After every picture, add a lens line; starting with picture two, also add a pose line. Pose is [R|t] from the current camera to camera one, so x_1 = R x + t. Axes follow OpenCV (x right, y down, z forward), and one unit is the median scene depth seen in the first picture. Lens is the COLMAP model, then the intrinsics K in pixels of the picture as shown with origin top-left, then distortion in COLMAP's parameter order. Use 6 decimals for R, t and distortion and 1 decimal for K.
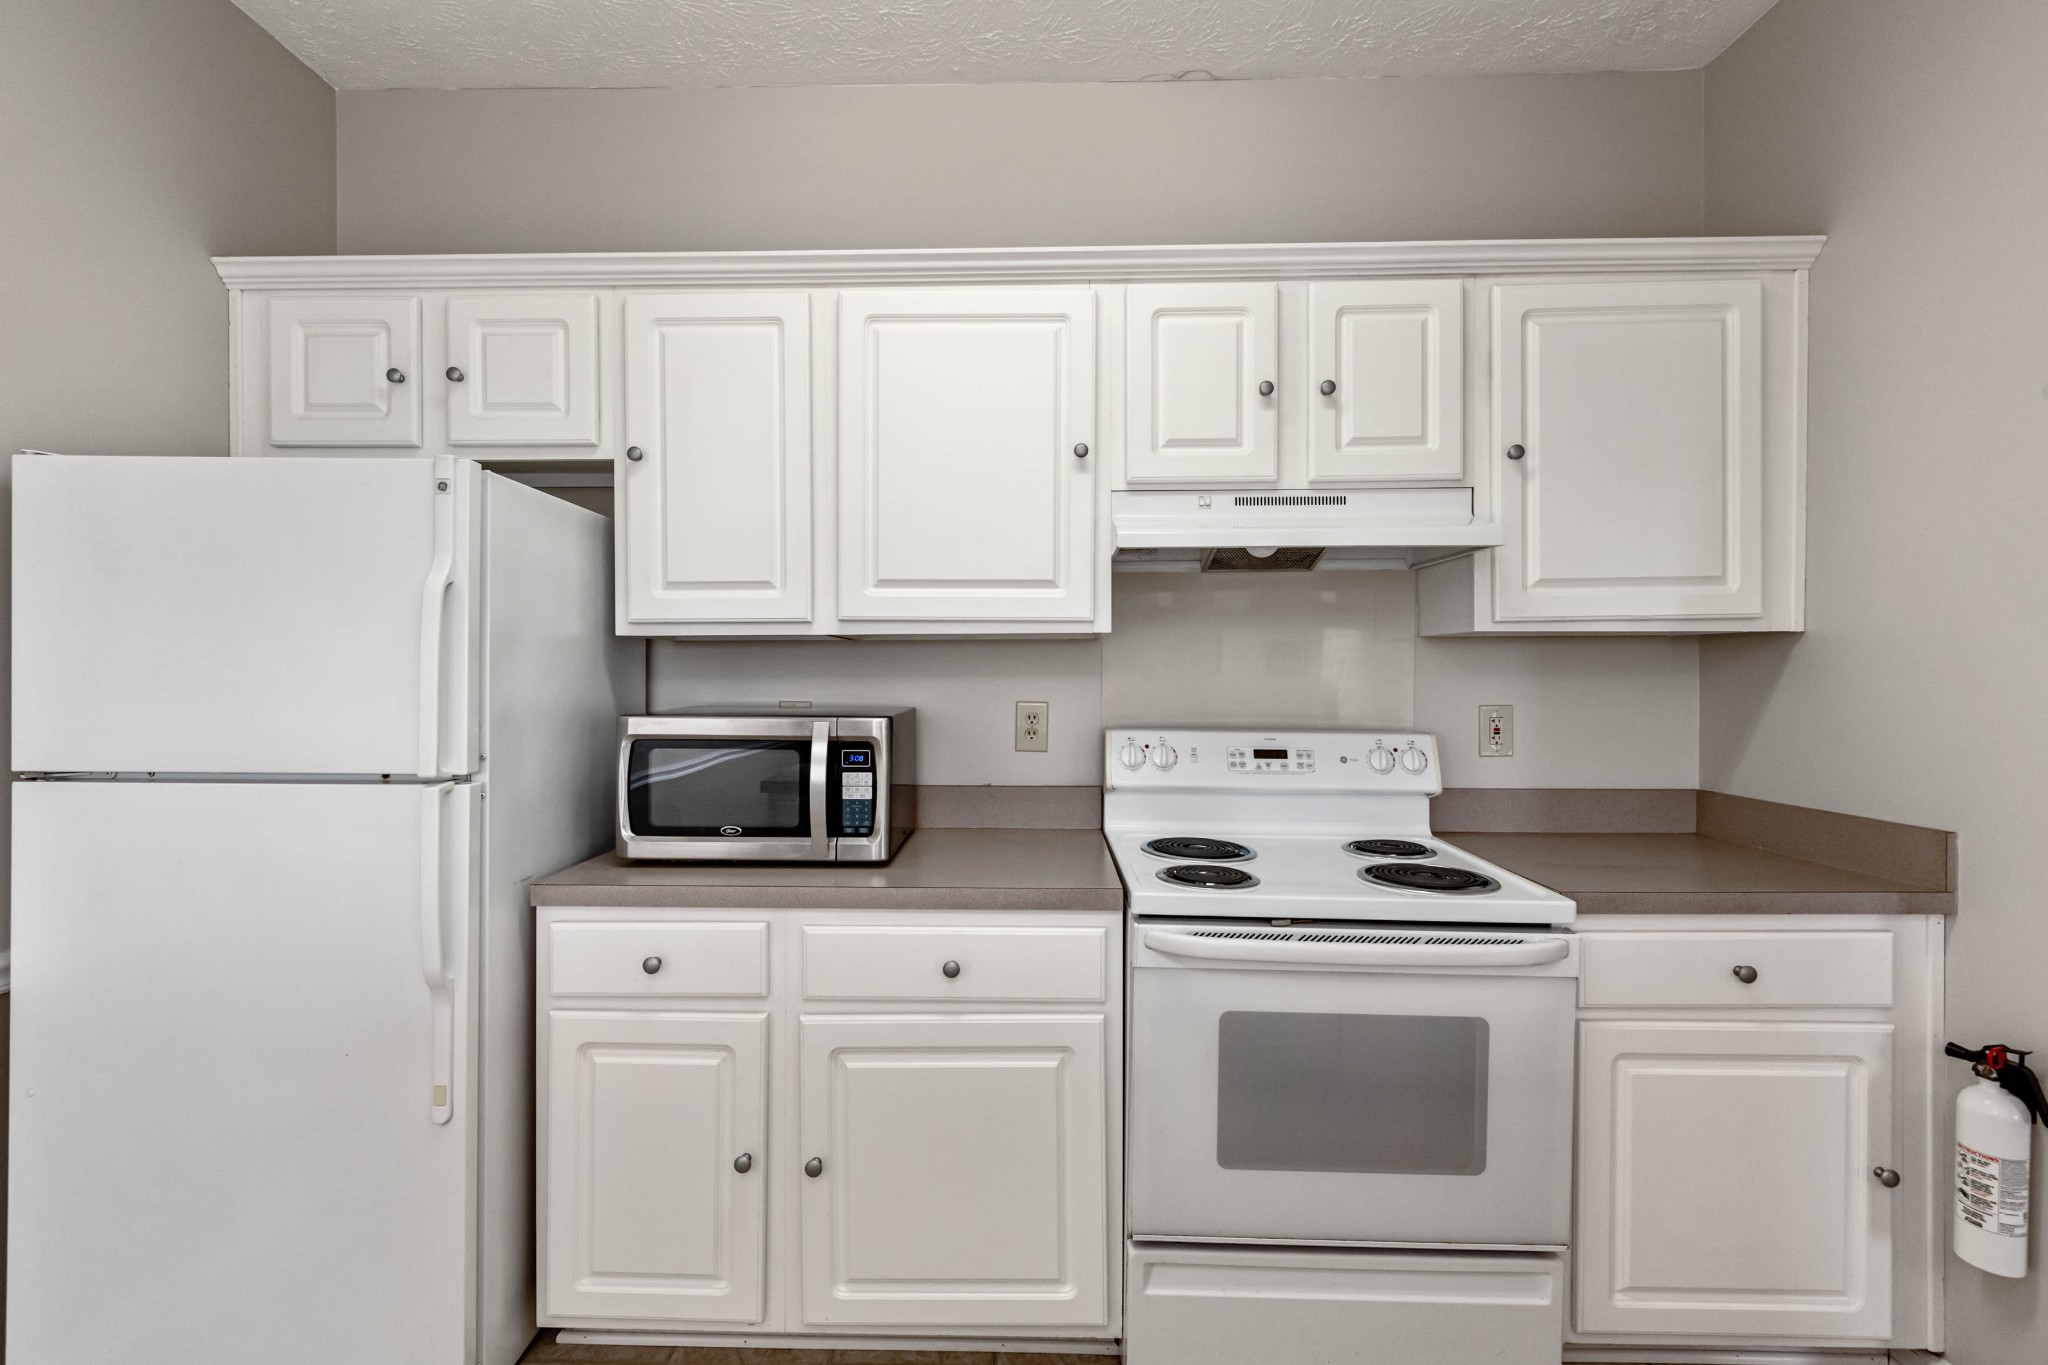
lens RADIAL K [[947.4, 0, 1002.5], [0, 947.4, 685.4], [0, 0, 1]] dist [0.011470, -0.006472]
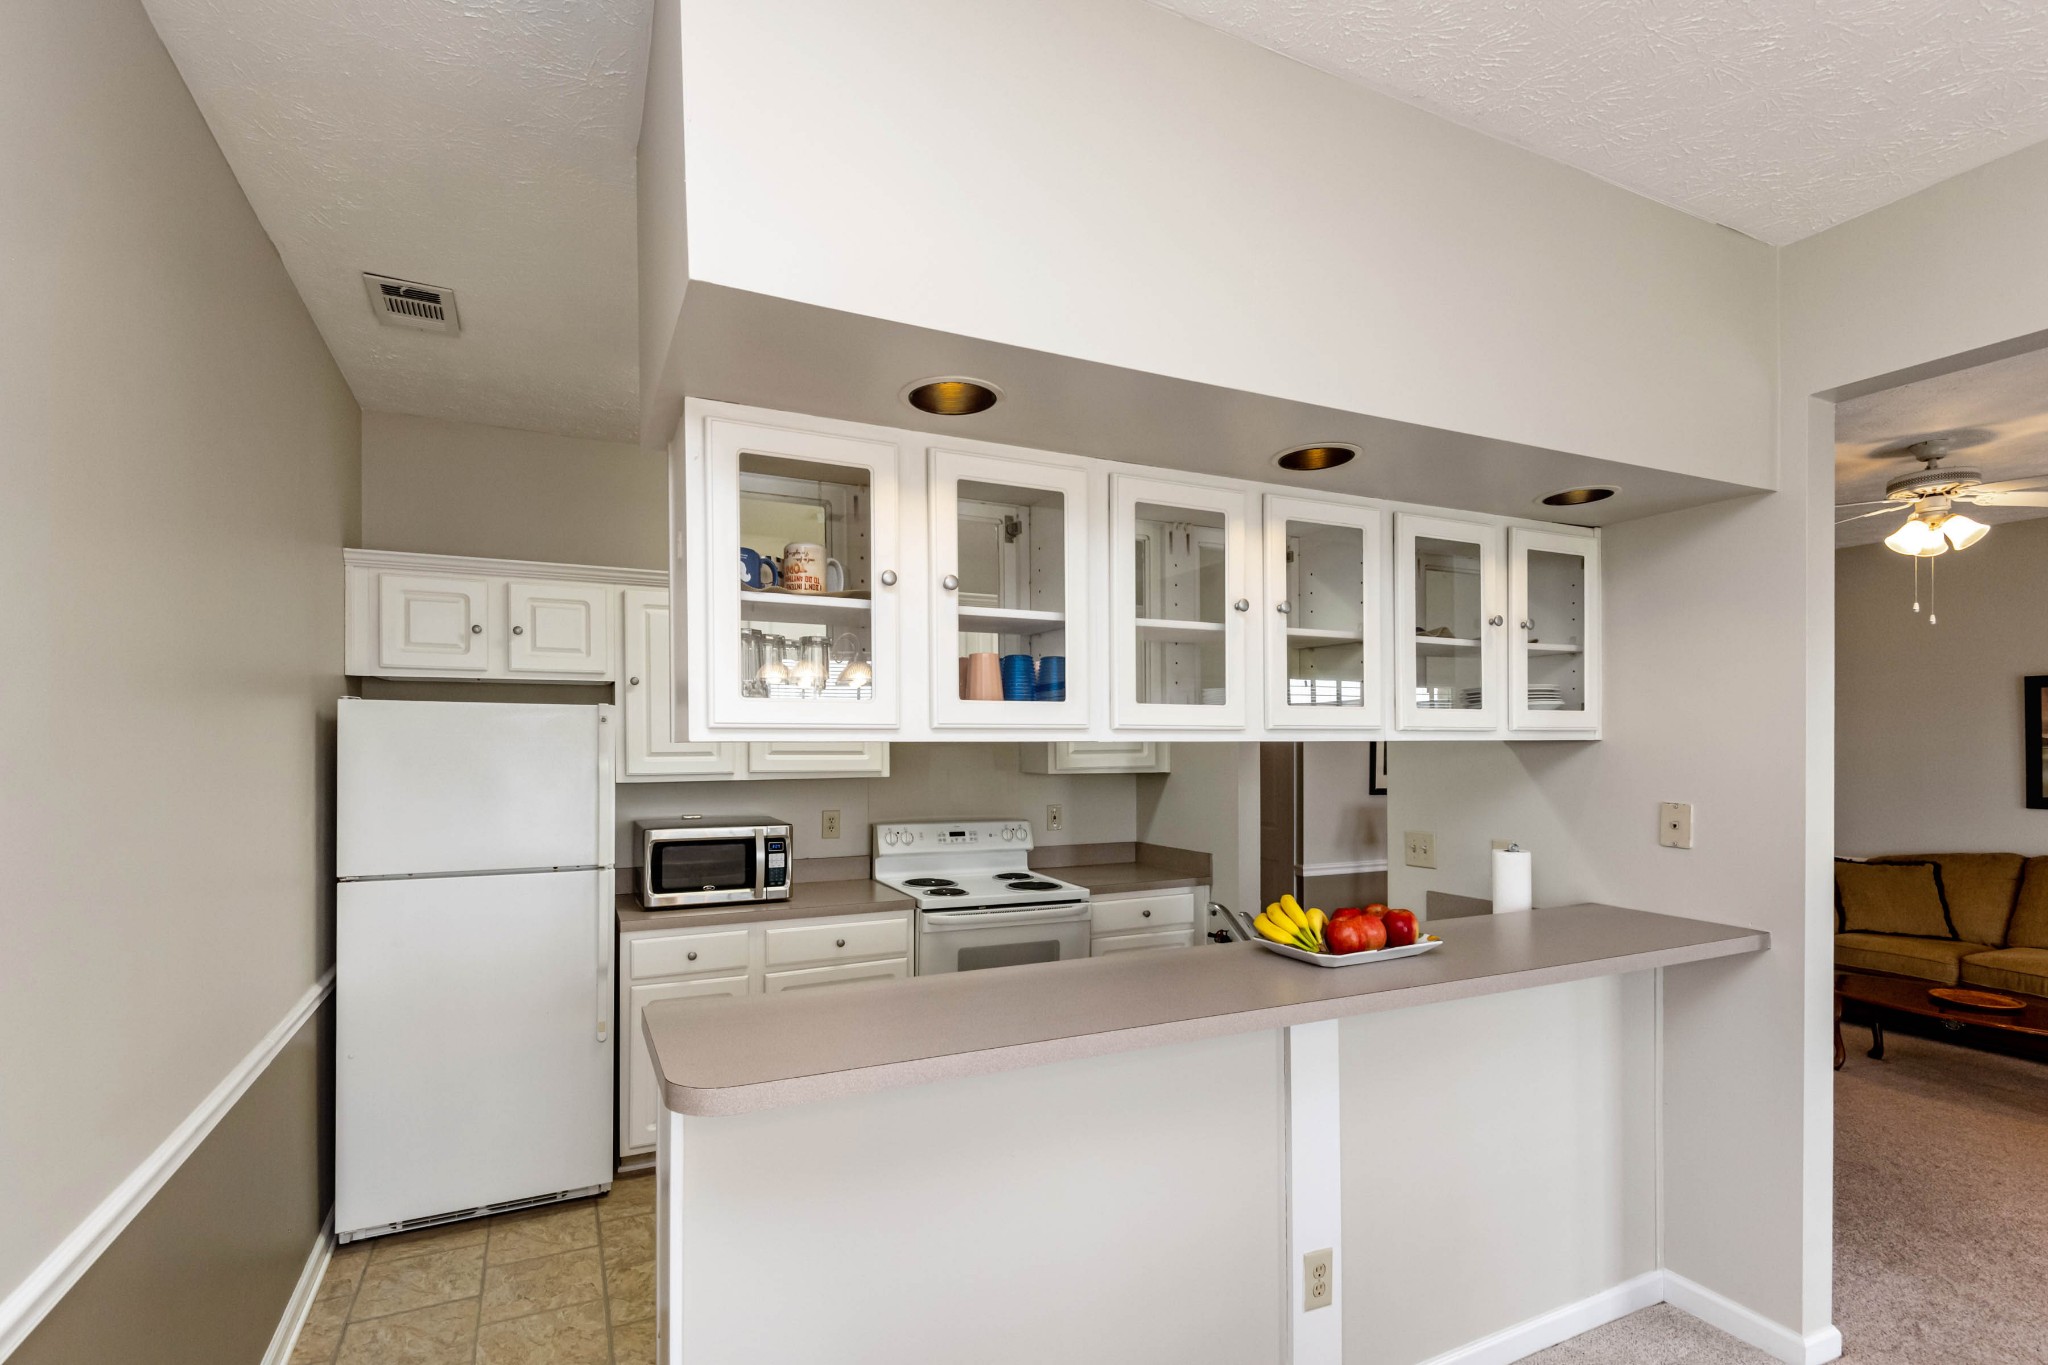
lens RADIAL K [[947.4, 0, 1015.3], [0, 947.4, 757.7], [0, 0, 1]] dist [0.011470, -0.006472]
pose [[0.888409, -0.007244, 0.458996, -0.602617], [0.008064, 0.999967, 0.000174, -0.100928], [-0.458982, 0.003547, 0.888438, -0.952647]]
